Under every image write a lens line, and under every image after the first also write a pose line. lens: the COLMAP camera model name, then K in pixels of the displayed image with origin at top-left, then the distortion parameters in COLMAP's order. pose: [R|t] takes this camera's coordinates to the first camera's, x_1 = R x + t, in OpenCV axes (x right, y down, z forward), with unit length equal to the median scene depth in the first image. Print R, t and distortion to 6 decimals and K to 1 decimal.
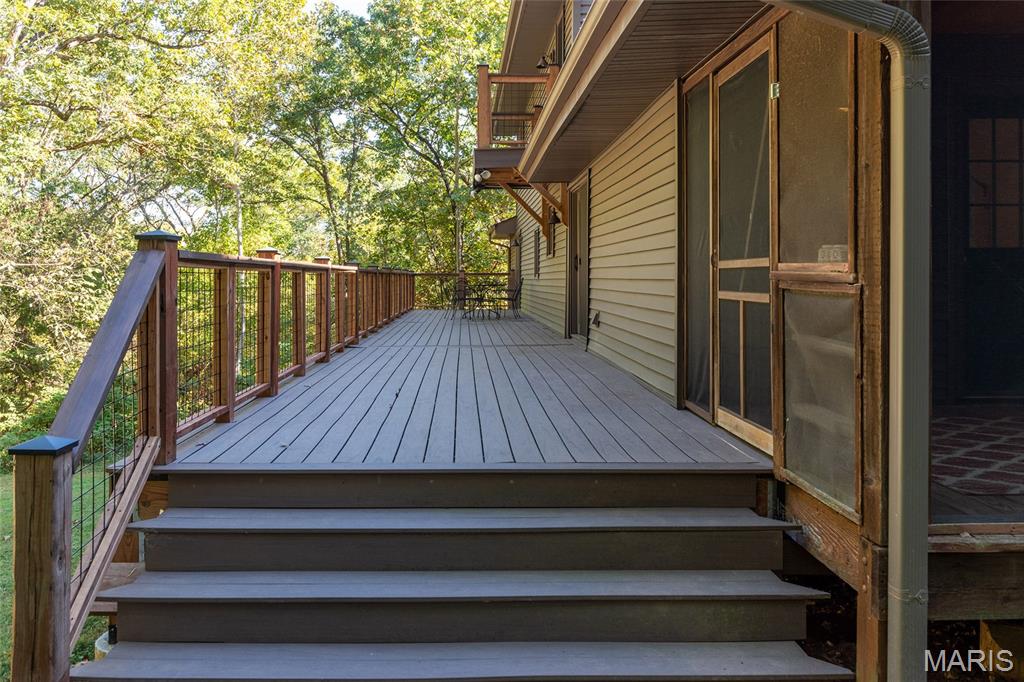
lens RADIAL K [[789.1, 0, 435.6], [0, 789.1, 279.5], [0, 0, 1]] dist [0.002133, -0.001996]
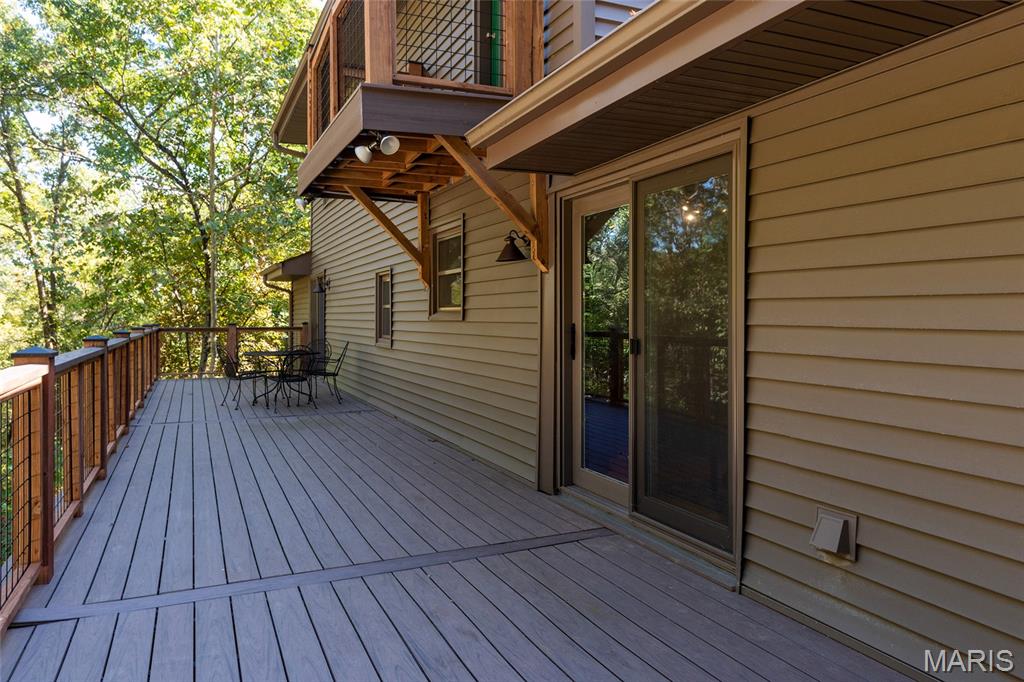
lens RADIAL K [[729.0, 0, 508.0], [0, 729.0, 319.7], [0, 0, 1]] dist [0.003462, 0.001273]
pose [[0.903868, -0.001549, 0.427808, -0.024973], [0.000402, 0.999996, 0.002772, -0.017247], [-0.427810, -0.002333, 0.903866, 0.290058]]
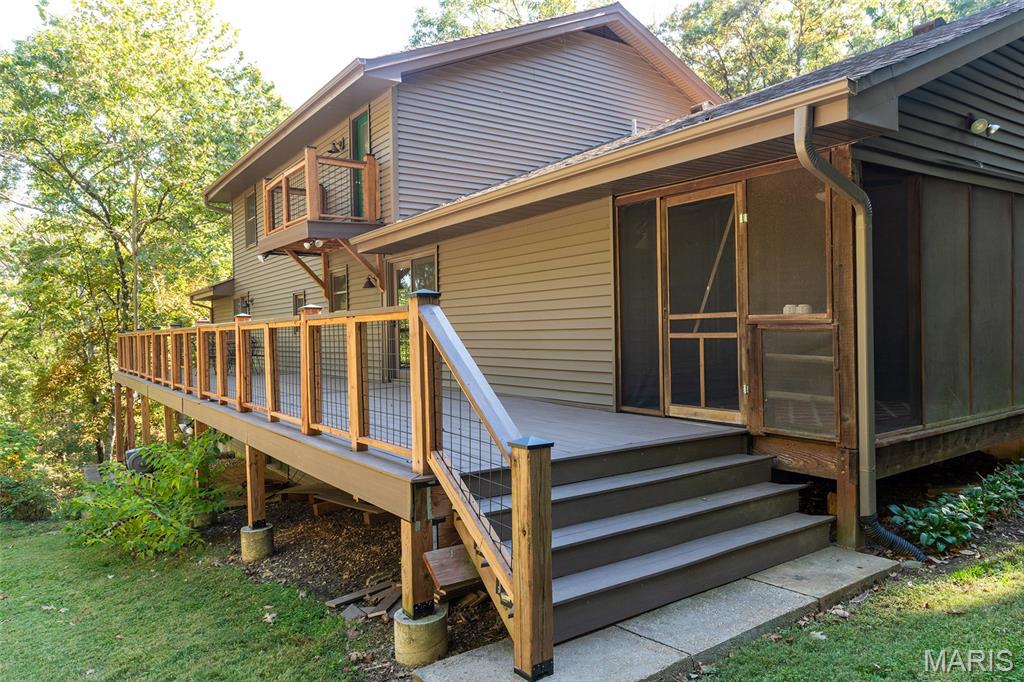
lens RADIAL K [[705.5, 0, 513.2], [0, 705.5, 356.8], [0, 0, 1]] dist [-0.006201, -0.001252]
pose [[0.812185, -0.031088, 0.582571, -0.148317], [0.016980, 0.999416, 0.029660, 0.002785], [-0.583152, -0.014197, 0.812239, 0.002008]]
